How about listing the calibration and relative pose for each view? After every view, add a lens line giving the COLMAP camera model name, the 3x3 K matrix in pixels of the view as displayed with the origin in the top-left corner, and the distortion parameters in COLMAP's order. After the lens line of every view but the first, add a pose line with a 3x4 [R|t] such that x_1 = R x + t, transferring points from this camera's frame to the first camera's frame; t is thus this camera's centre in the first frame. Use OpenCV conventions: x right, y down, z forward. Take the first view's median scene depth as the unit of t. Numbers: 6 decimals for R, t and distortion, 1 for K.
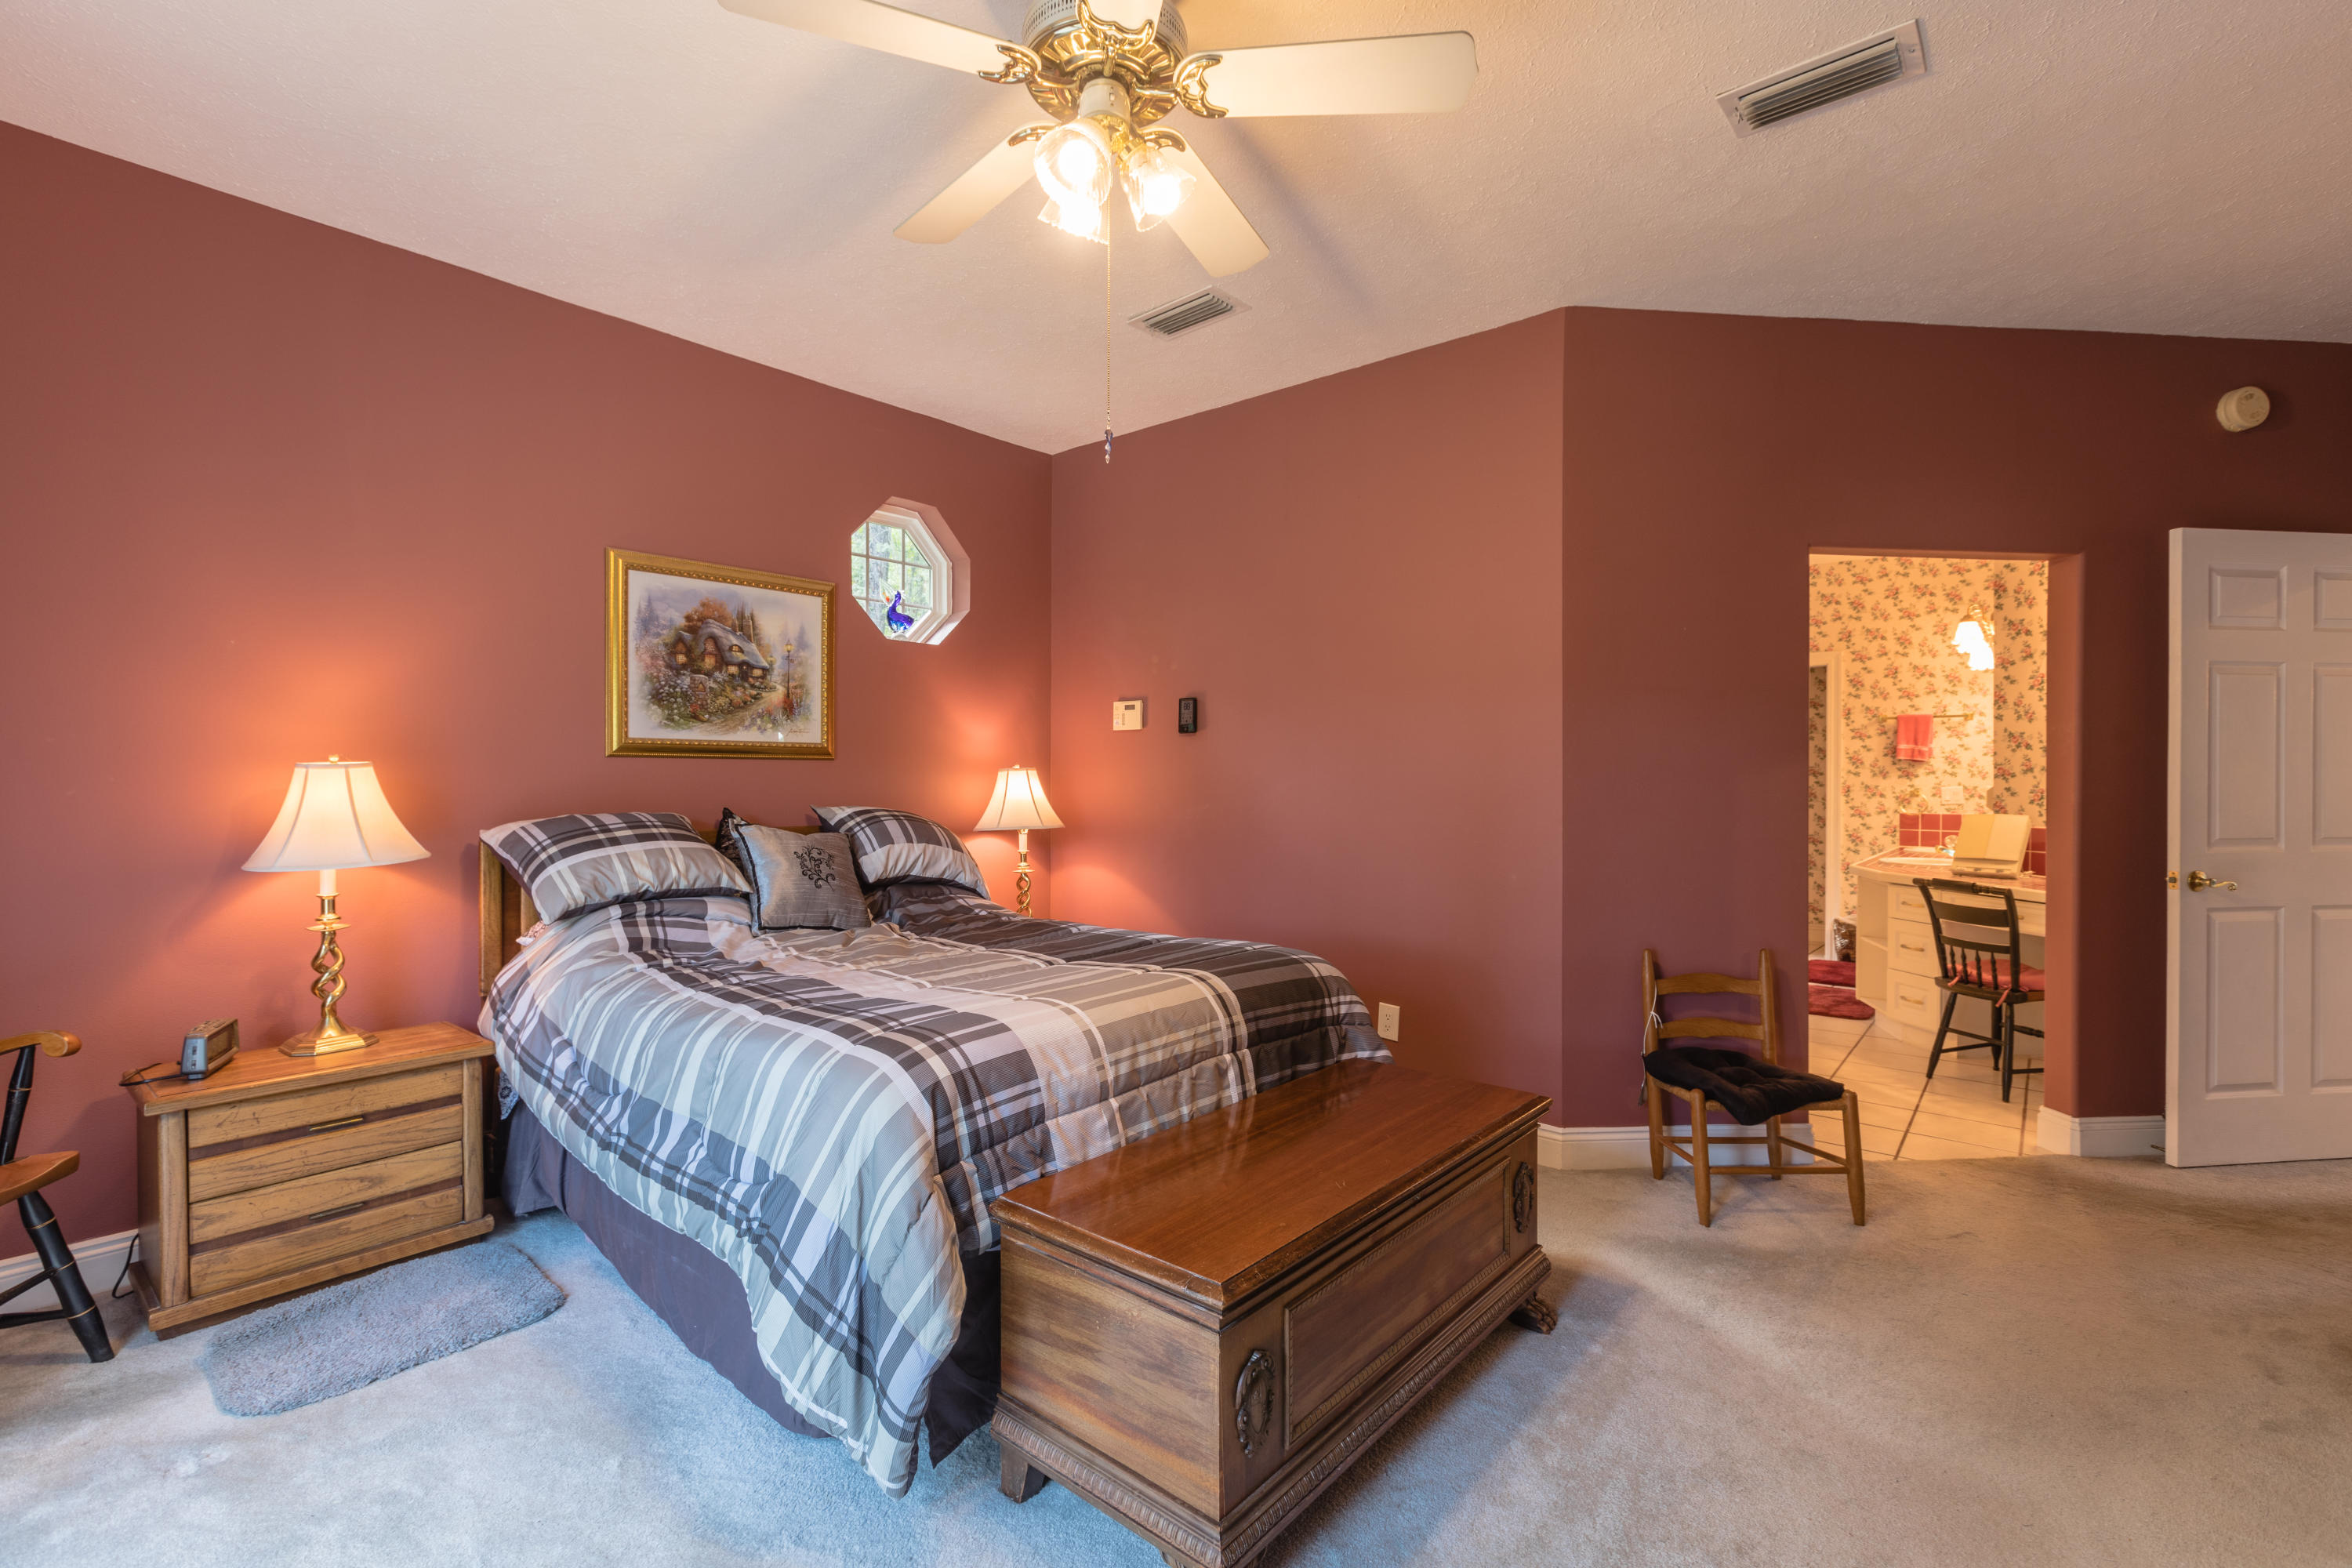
lens RADIAL K [[1048.4, 0, 1165.9], [0, 1048.4, 785.4], [0, 0, 1]] dist [-0.002007, -0.000484]
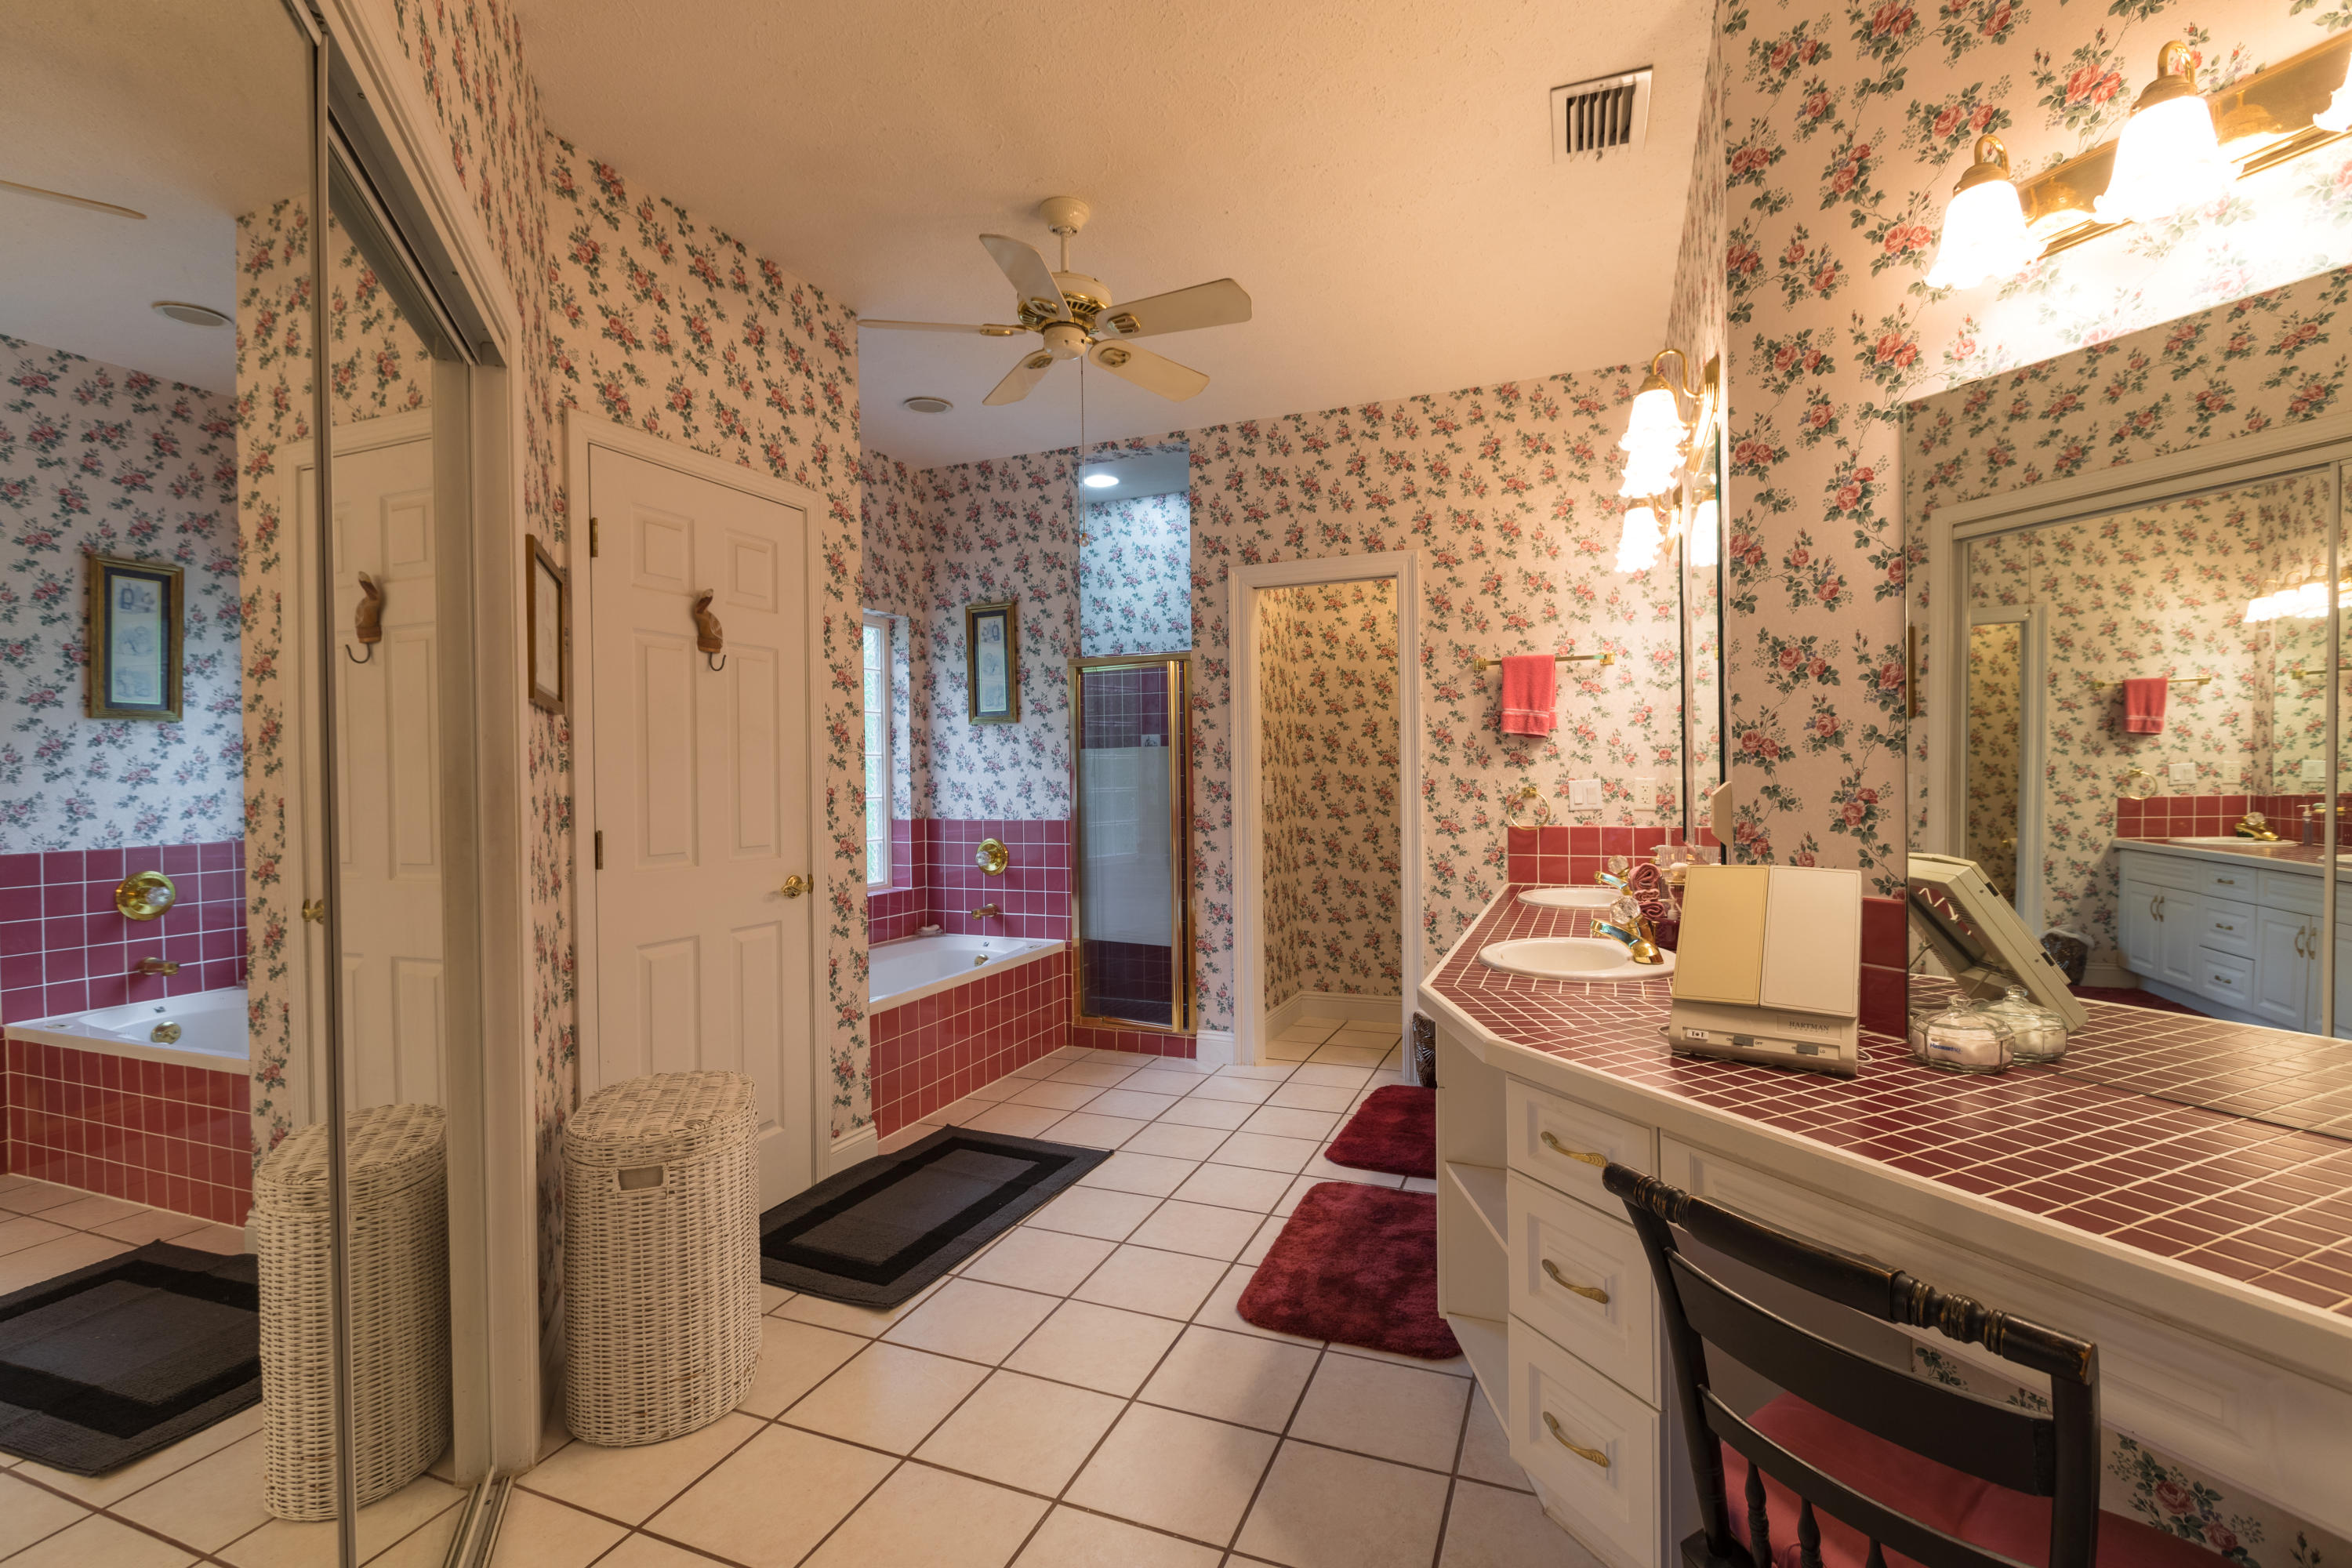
lens RADIAL K [[1048.4, 0, 1185.4], [0, 1048.4, 776.0], [0, 0, 1]] dist [-0.002007, -0.000484]
pose [[0.946220, -0.015492, 0.323153, 0.344401], [0.017409, 0.999844, -0.003041, -0.003006], [-0.323055, 0.008503, 0.946342, 0.508450]]
